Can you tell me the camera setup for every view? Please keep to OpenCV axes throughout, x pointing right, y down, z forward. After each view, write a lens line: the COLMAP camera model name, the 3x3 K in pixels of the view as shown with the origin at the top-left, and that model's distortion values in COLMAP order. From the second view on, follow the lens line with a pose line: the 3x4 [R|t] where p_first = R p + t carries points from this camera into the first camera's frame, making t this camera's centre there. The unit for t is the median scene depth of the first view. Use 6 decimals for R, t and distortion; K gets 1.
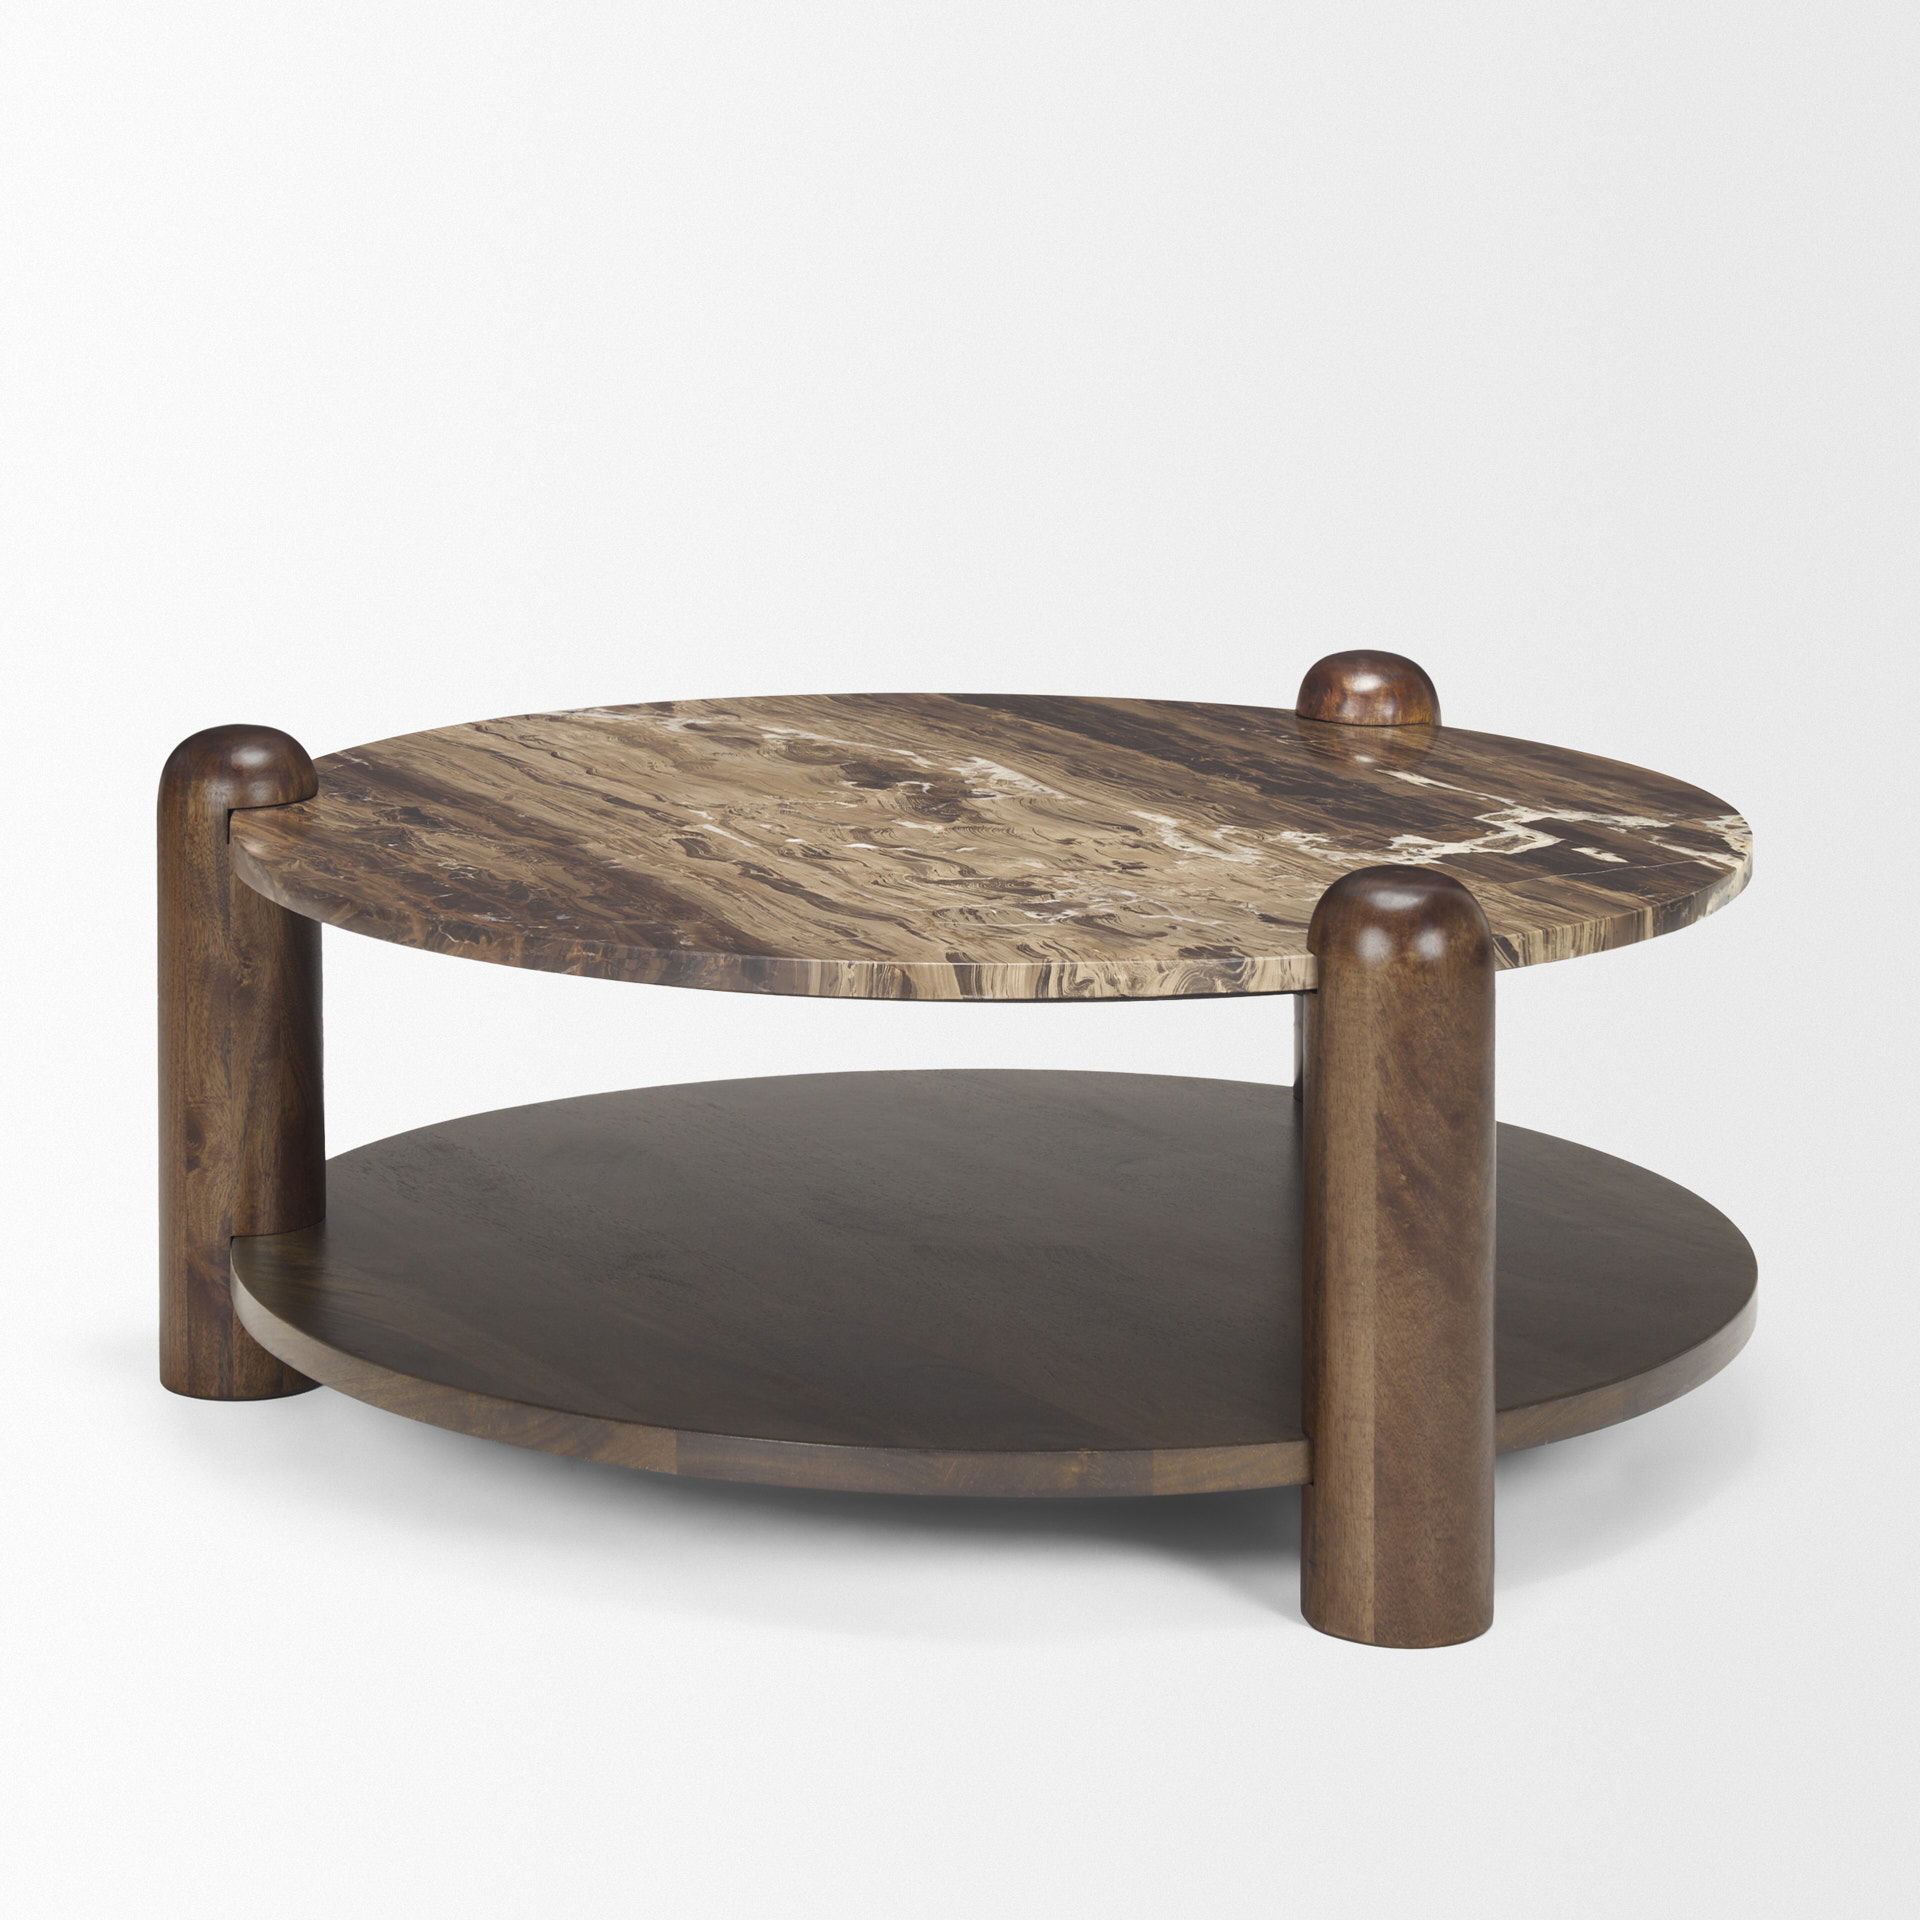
lens RADIAL K [[6054.3, 0, 960.2], [0, 6054.3, 948.9], [0, 0, 1]] dist [-0.070128, 0.000000]
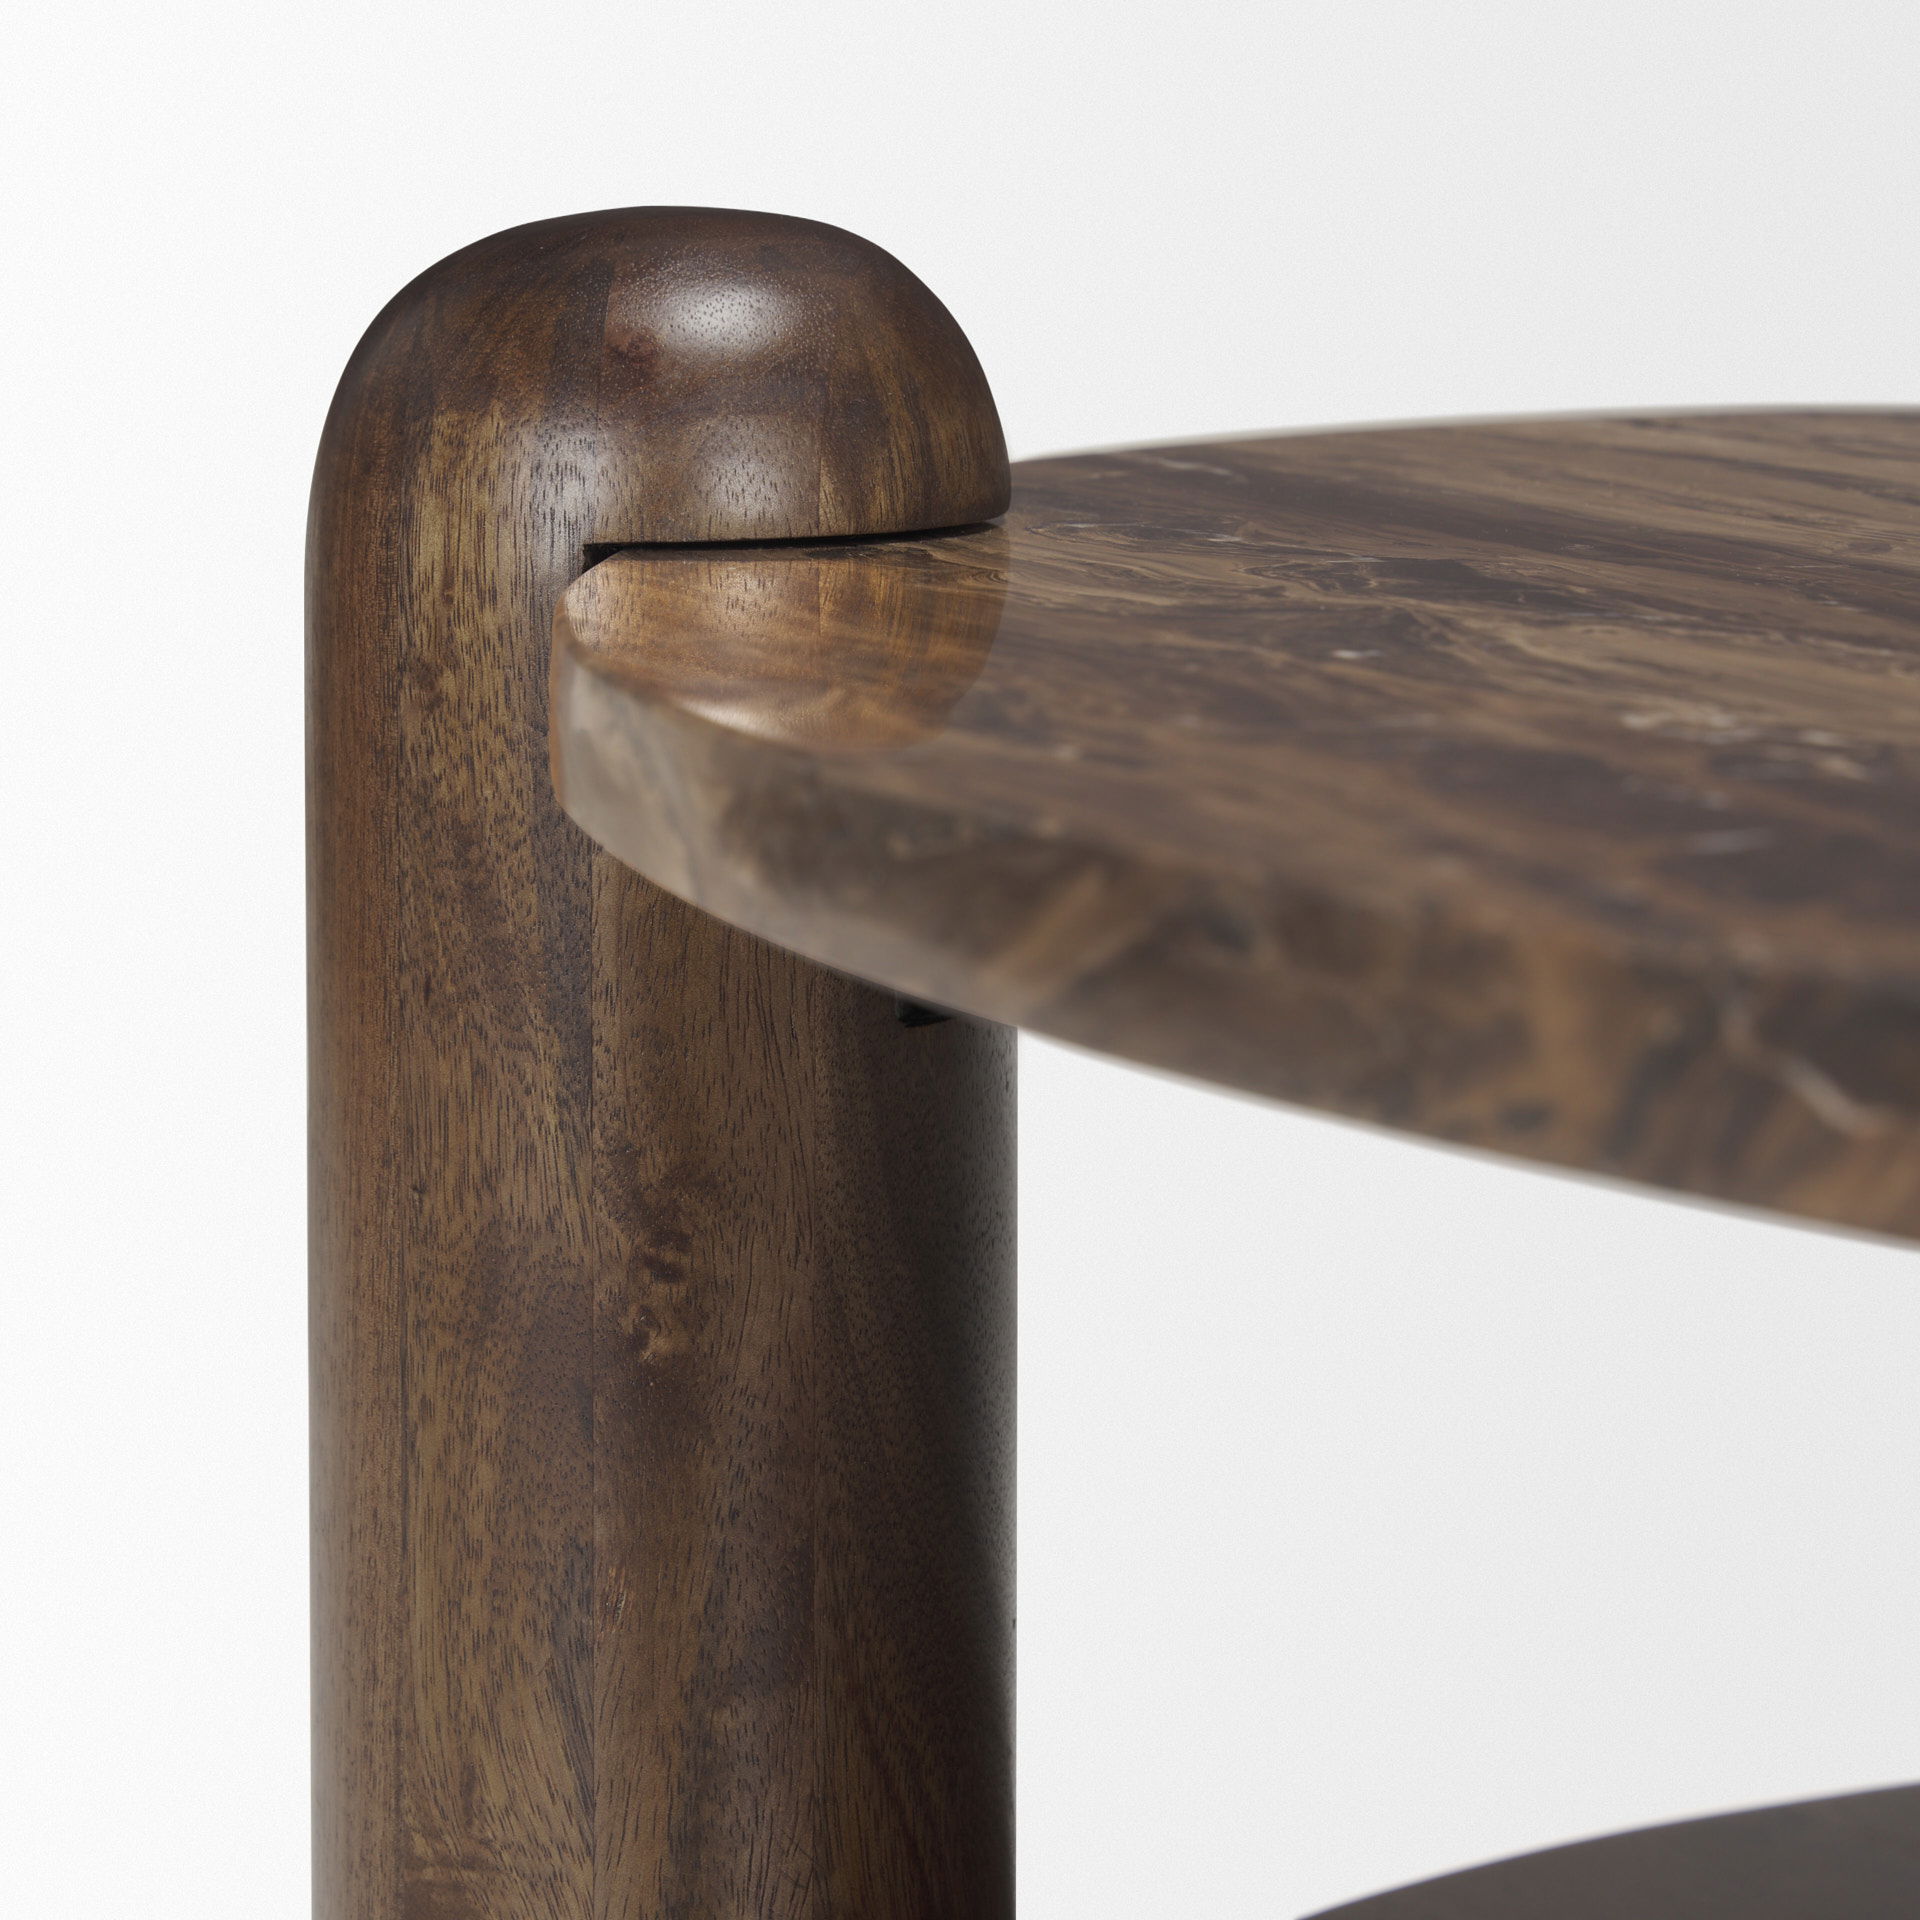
lens RADIAL K [[6054.3, 0, 956.8], [0, 6054.3, 957.8], [0, 0, 1]] dist [-0.070128, 0.000000]
pose [[0.989681, 0.020784, -0.141773, -0.076556], [-0.028043, 0.998385, -0.049397, 0.002062], [0.140517, 0.052863, 0.988666, 0.784949]]
